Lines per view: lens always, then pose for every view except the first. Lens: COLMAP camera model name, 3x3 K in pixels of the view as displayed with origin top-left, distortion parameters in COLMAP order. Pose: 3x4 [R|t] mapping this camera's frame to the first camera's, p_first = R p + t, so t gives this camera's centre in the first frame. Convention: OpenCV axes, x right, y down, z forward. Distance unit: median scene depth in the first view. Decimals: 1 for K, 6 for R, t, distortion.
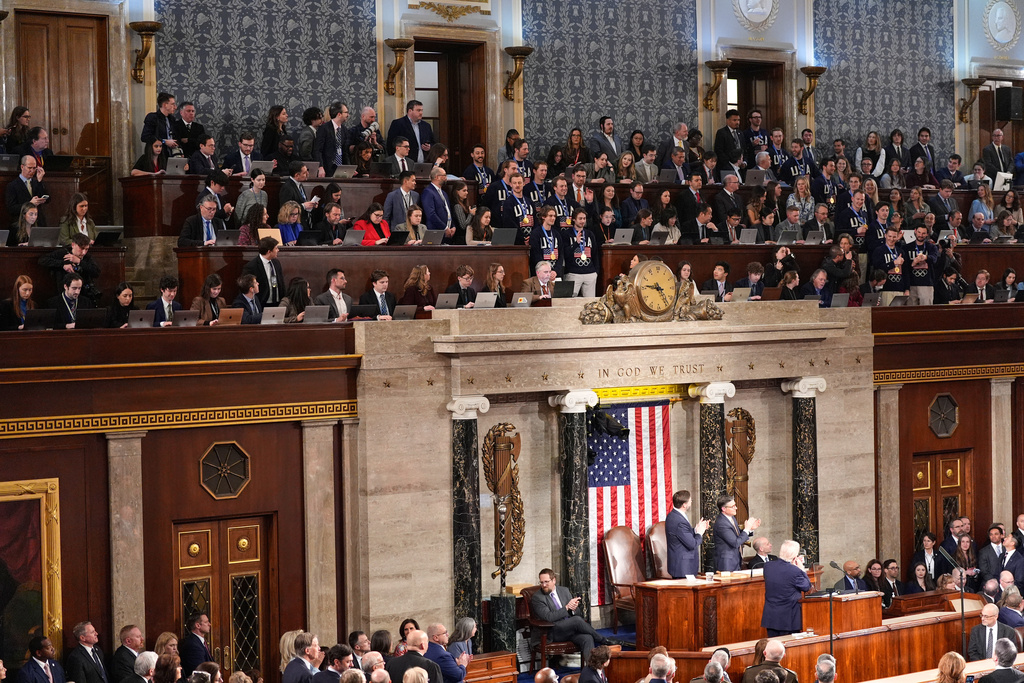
lens RADIAL K [[2114.0, 0, 512.0], [0, 2114.0, 341.5], [0, 0, 1]] dist [-0.010223, -0.204617]
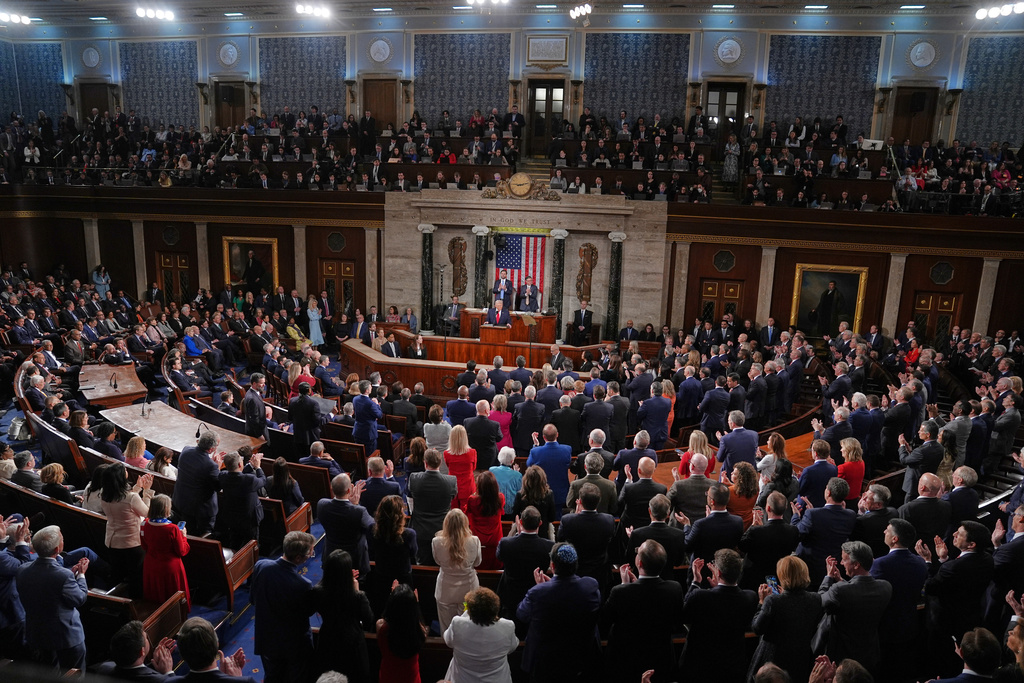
lens RADIAL K [[703.5, 0, 512.0], [0, 703.5, 341.5], [0, 0, 1]] dist [-0.132568, 0.098699]
pose [[0.672918, 0.200837, -0.711931, 0.614591], [-0.061615, 0.974311, 0.216616, -0.022515], [0.737146, -0.101899, 0.668006, 0.458880]]
